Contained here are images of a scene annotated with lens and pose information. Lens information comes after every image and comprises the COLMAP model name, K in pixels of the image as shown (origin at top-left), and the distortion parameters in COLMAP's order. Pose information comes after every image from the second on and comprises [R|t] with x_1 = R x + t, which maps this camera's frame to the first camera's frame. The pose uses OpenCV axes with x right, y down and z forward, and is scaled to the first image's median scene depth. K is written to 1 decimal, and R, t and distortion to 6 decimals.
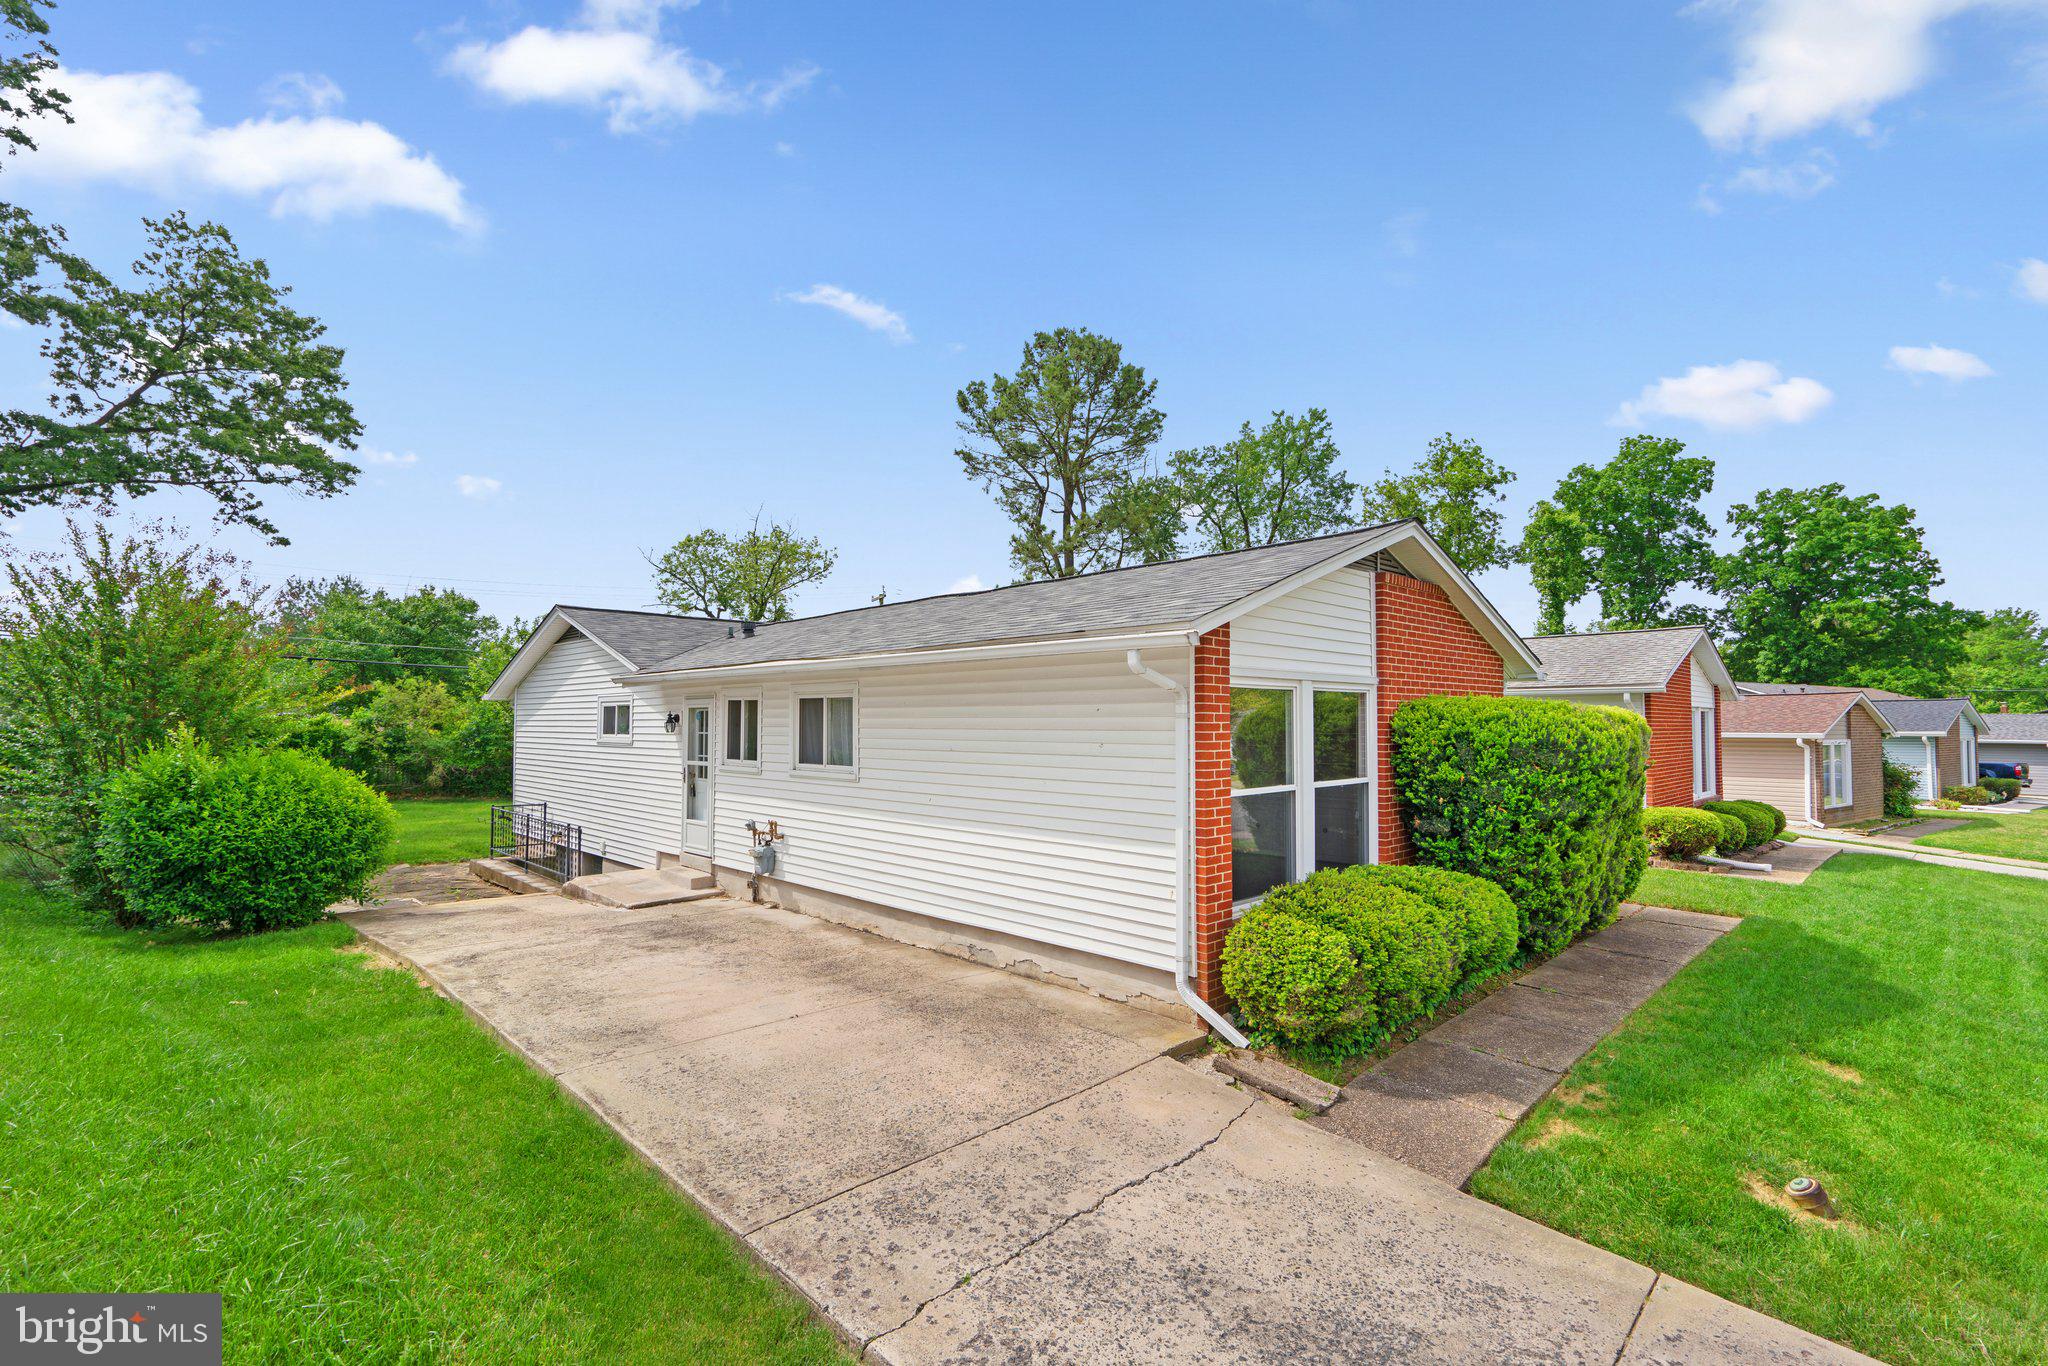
lens RADIAL K [[928.3, 0, 1019.3], [0, 928.3, 719.6], [0, 0, 1]] dist [-0.004364, 0.000516]
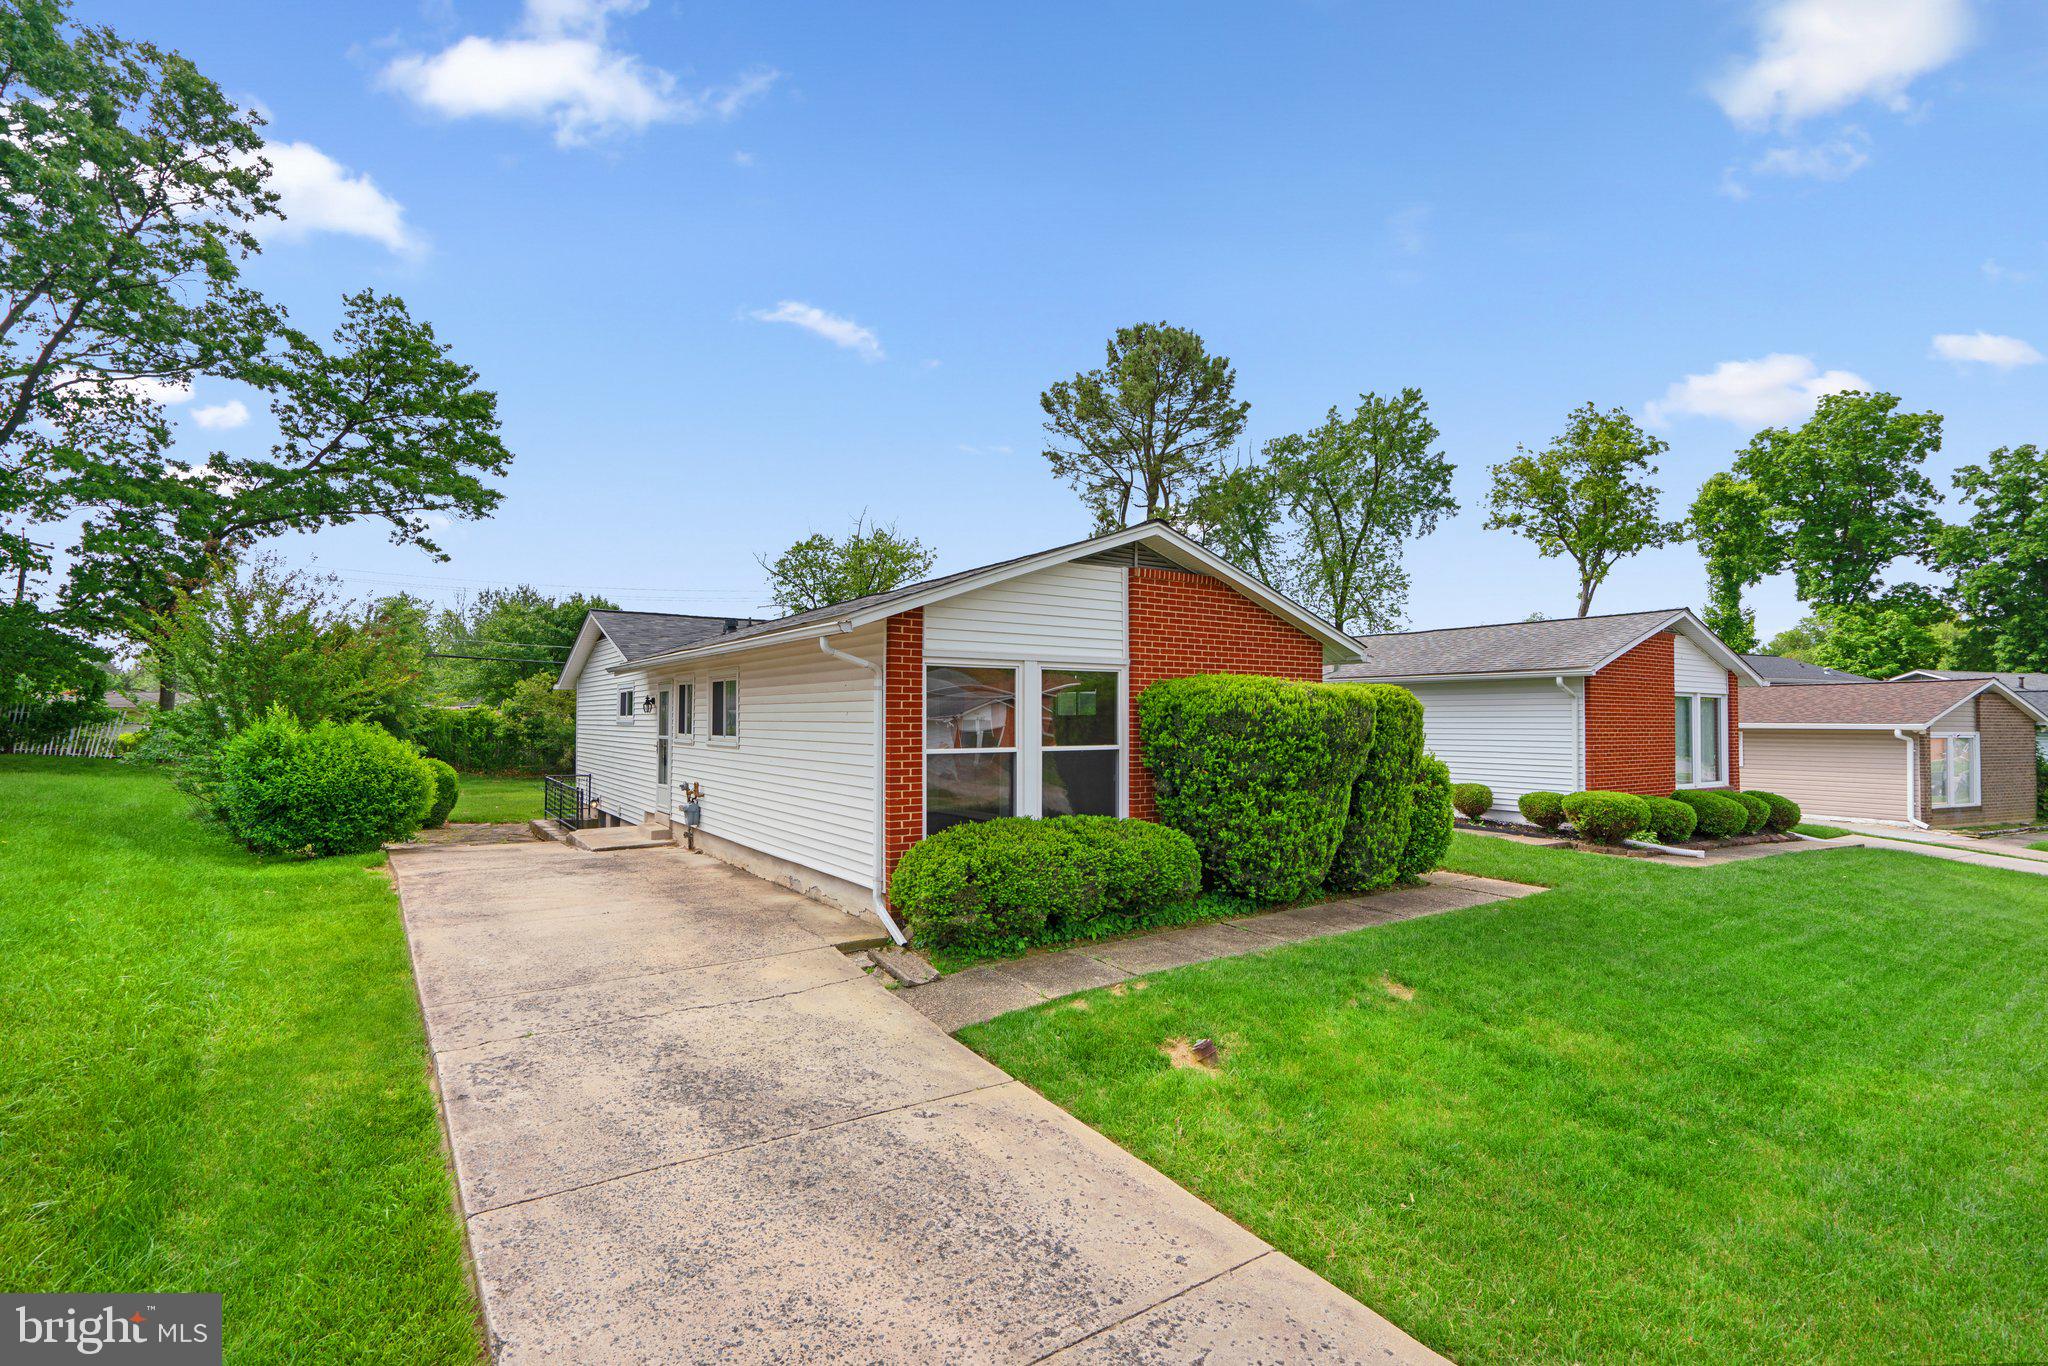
lens RADIAL K [[946.4, 0, 1012.8], [0, 946.4, 717.6], [0, 0, 1]] dist [-0.002738, -0.000172]
pose [[0.983396, 0.002057, -0.181461, 0.504079], [-0.001924, 0.999998, 0.000909, 0.029844], [0.181462, -0.000545, 0.983398, -0.207161]]
